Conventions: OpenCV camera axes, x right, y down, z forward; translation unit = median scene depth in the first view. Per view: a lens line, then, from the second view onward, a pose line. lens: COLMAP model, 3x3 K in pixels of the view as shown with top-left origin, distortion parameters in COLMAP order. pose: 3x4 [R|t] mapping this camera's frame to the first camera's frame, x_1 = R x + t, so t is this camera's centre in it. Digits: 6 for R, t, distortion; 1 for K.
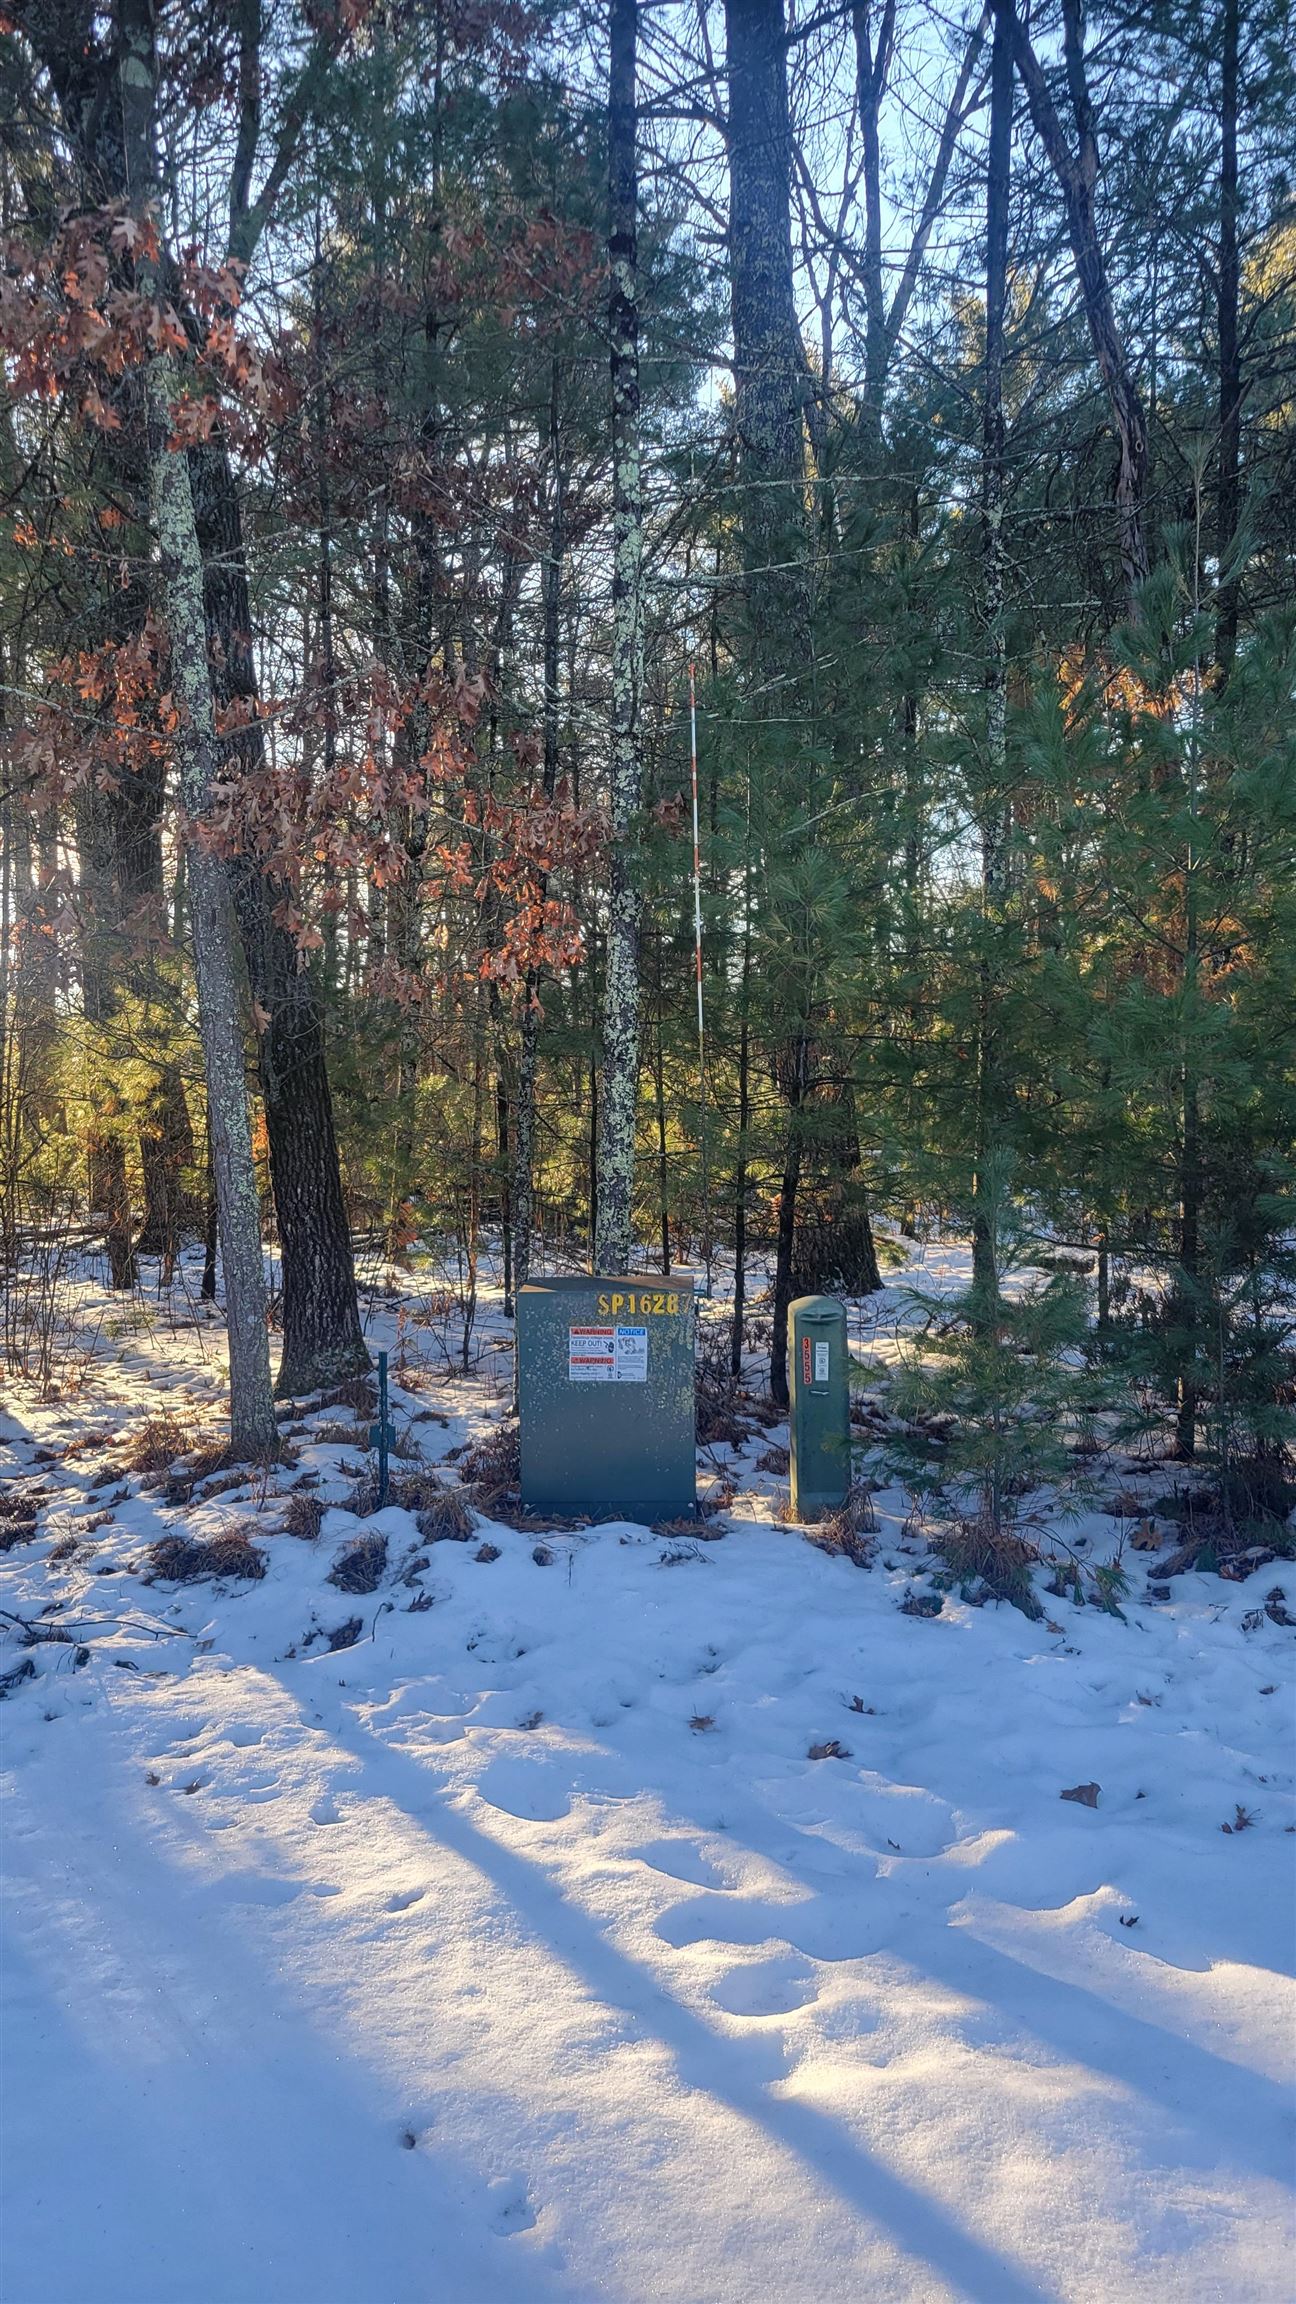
lens RADIAL K [[1710.3, 0, 650.9], [0, 1710.3, 1151.1], [0, 0, 1]] dist [0.039266, -0.003647]
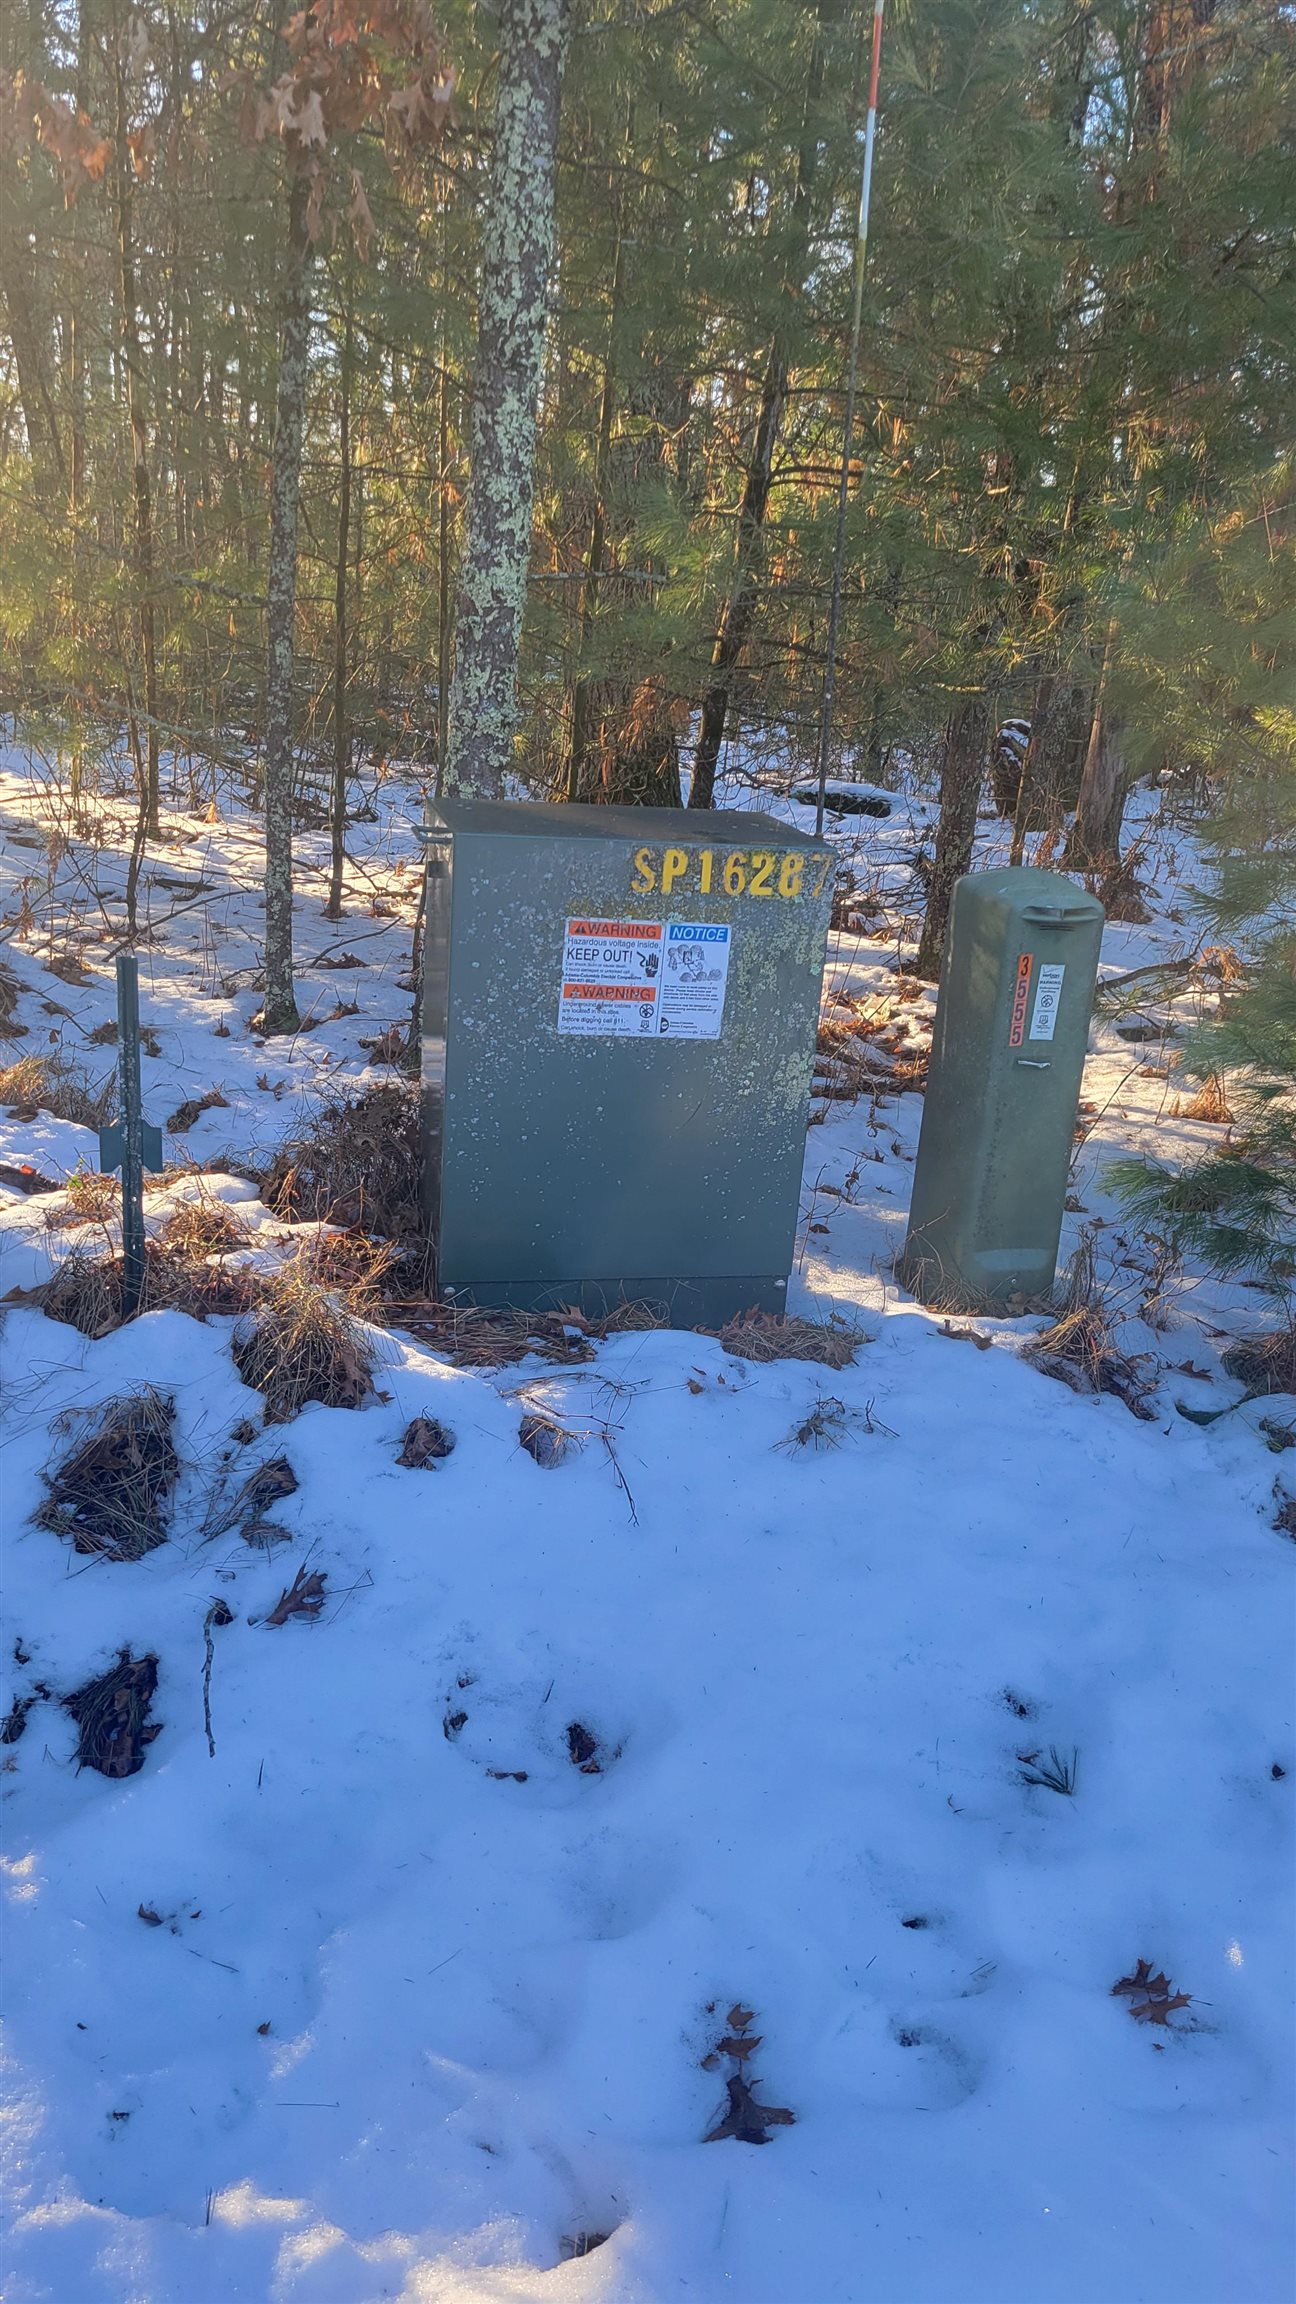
lens RADIAL K [[1710.3, 0, 645.1], [0, 1710.3, 1159.7], [0, 0, 1]] dist [0.039266, -0.003647]
pose [[0.965343, 0.002082, 0.260976, -0.144506], [-0.074565, 0.960487, 0.268151, 0.042129], [-0.250106, -0.278318, 0.927354, 0.562813]]
